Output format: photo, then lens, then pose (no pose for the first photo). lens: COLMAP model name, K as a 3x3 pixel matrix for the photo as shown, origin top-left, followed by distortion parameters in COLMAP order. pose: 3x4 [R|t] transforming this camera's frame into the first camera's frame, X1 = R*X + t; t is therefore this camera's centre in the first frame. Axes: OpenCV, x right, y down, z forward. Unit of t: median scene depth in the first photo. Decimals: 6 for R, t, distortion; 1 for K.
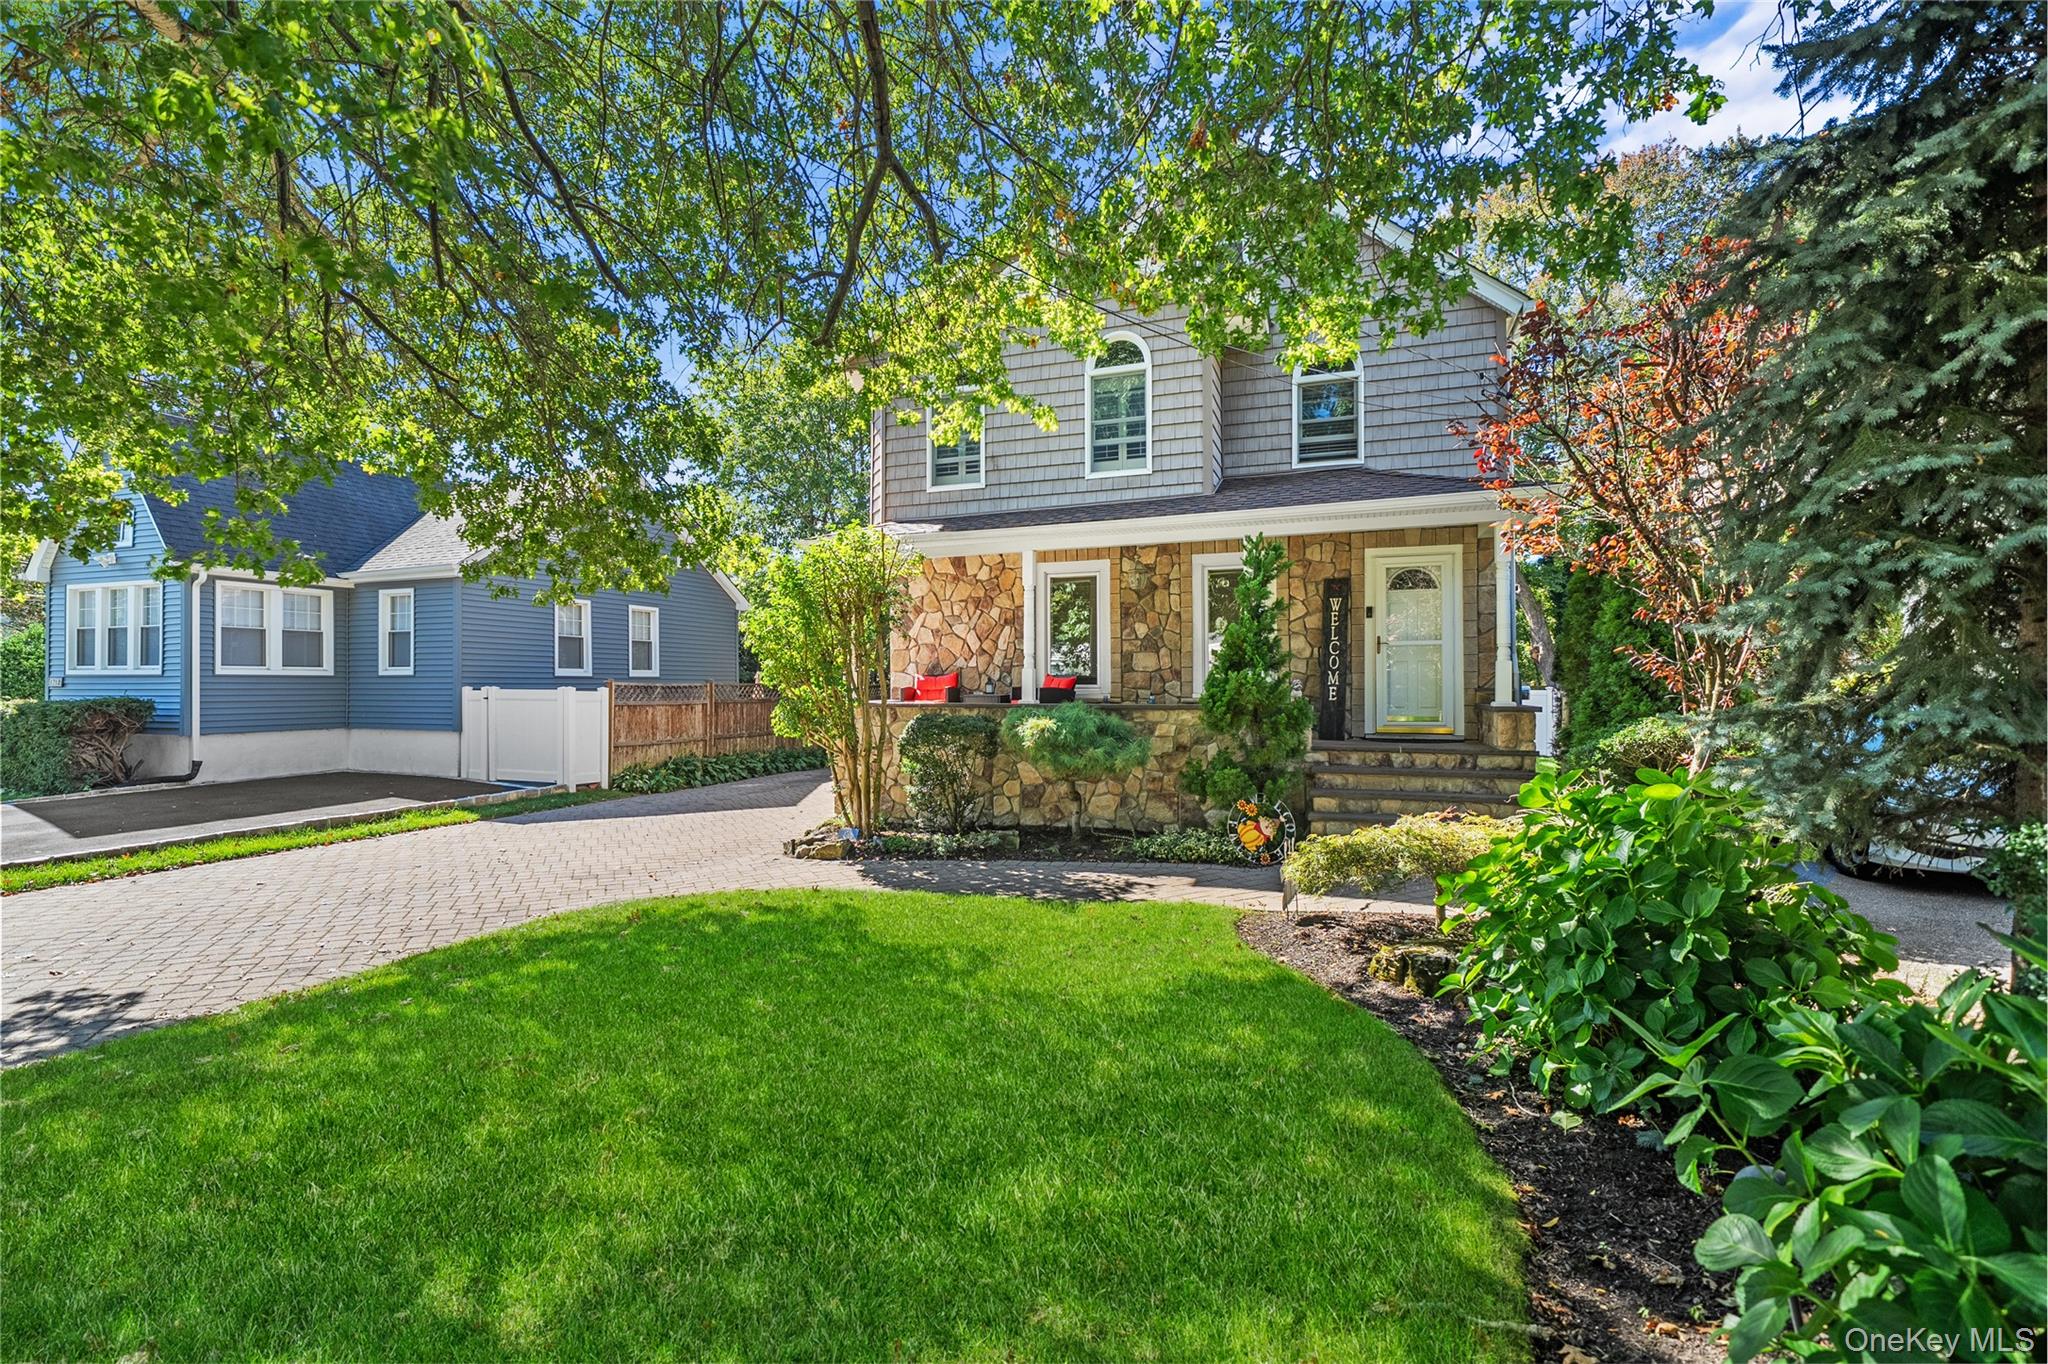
lens RADIAL K [[886.6, 0, 1021.2], [0, 886.6, 678.8], [0, 0, 1]] dist [0.001116, -0.000209]
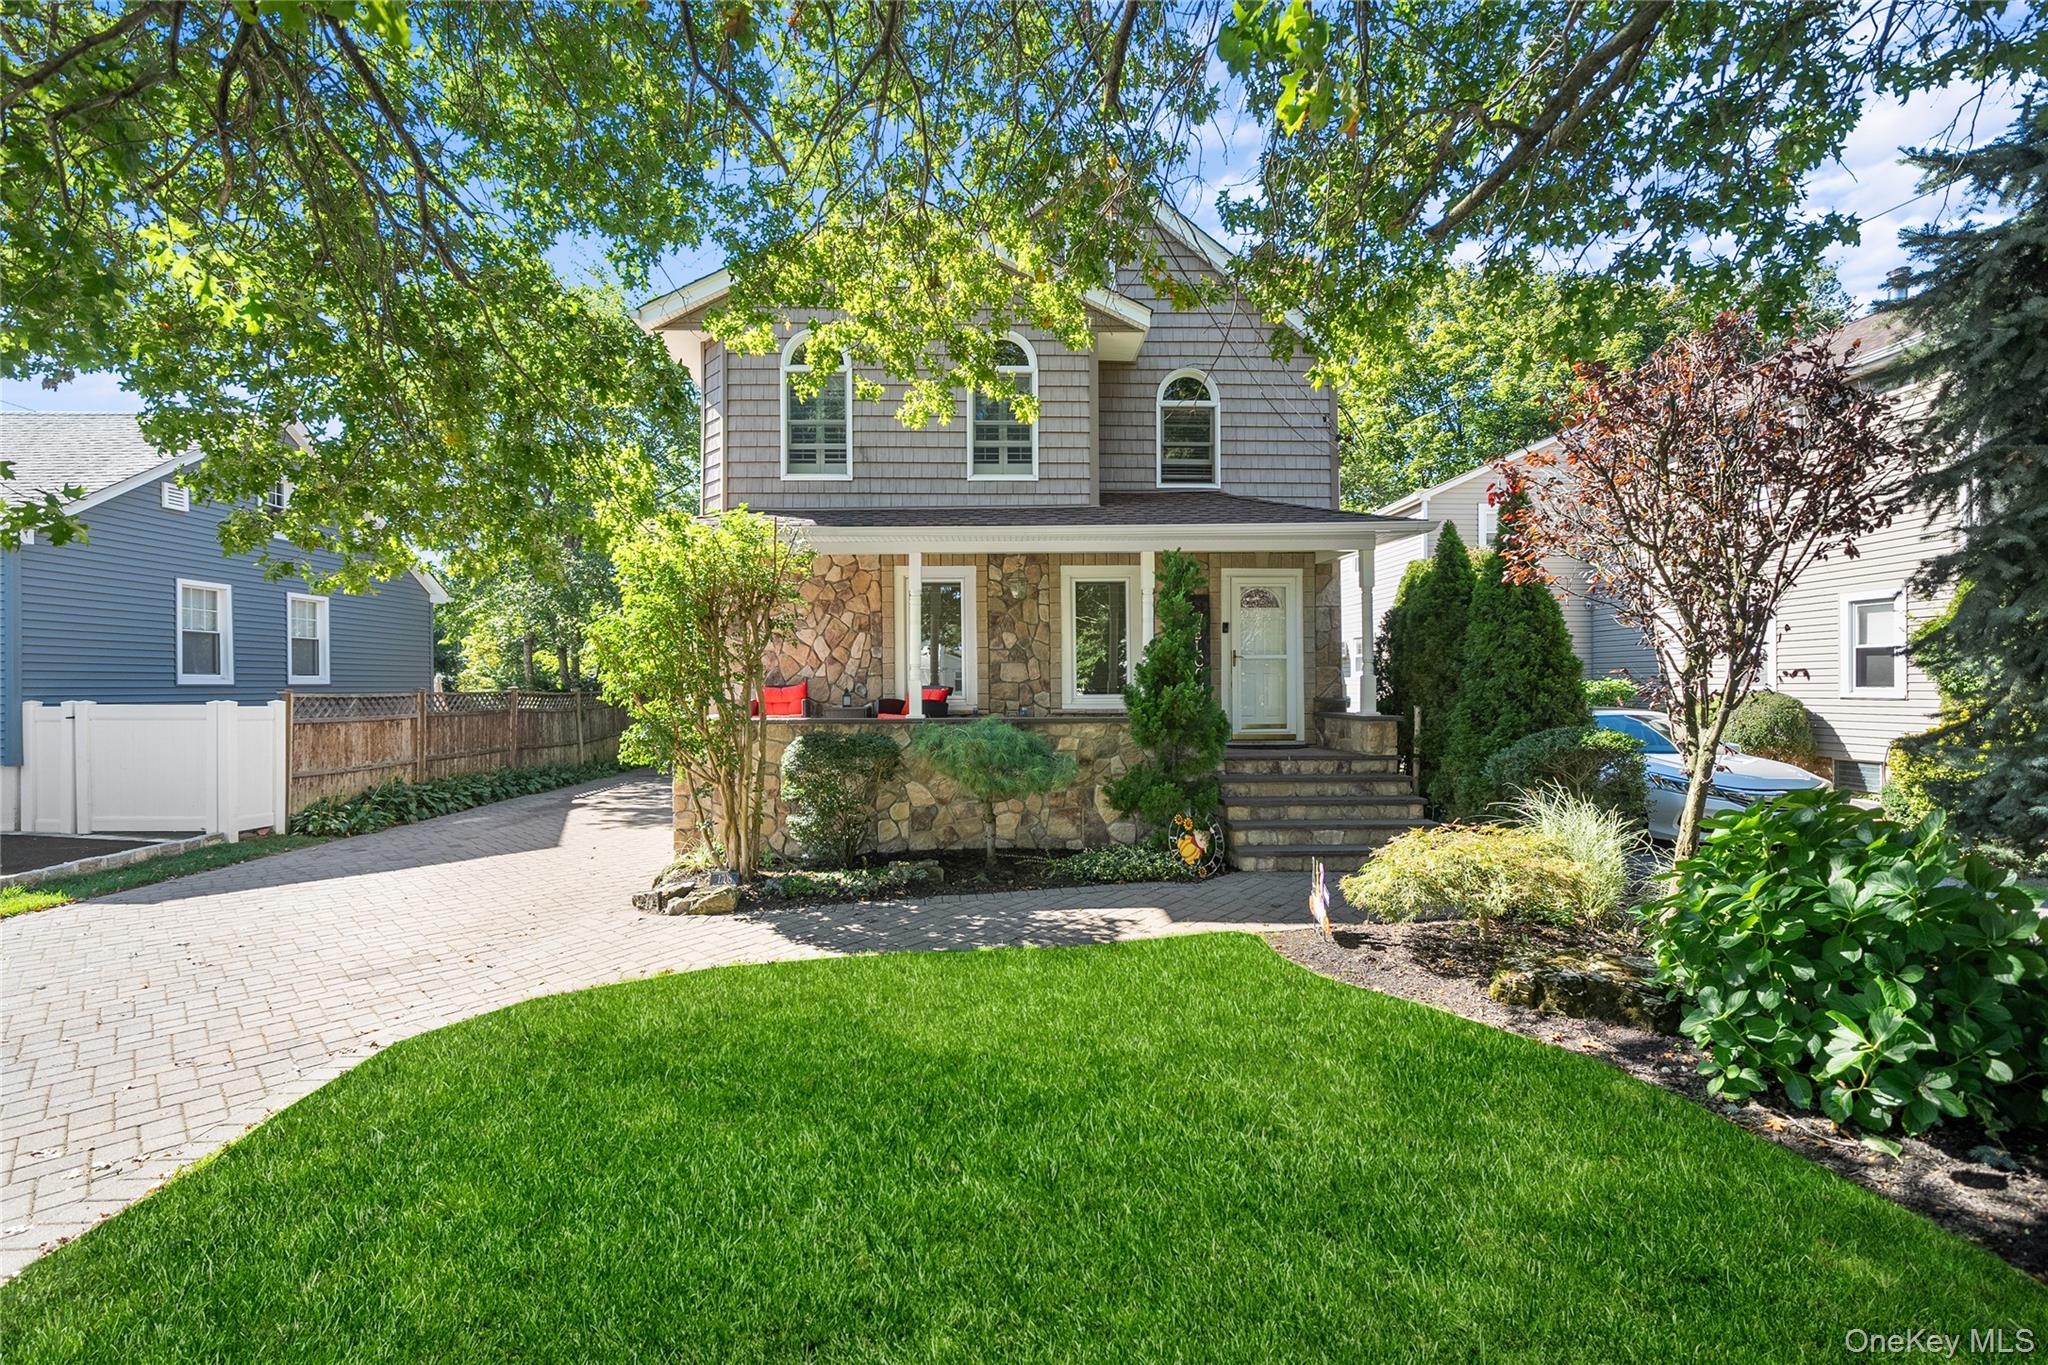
lens RADIAL K [[838.4, 0, 1019.7], [0, 838.4, 685.3], [0, 0, 1]] dist [-0.000116, 0.000200]
pose [[0.929863, -0.003235, 0.367893, -0.205226], [-0.000129, 0.999958, 0.009119, -0.014141], [-0.367907, -0.008527, 0.929824, 0.142566]]
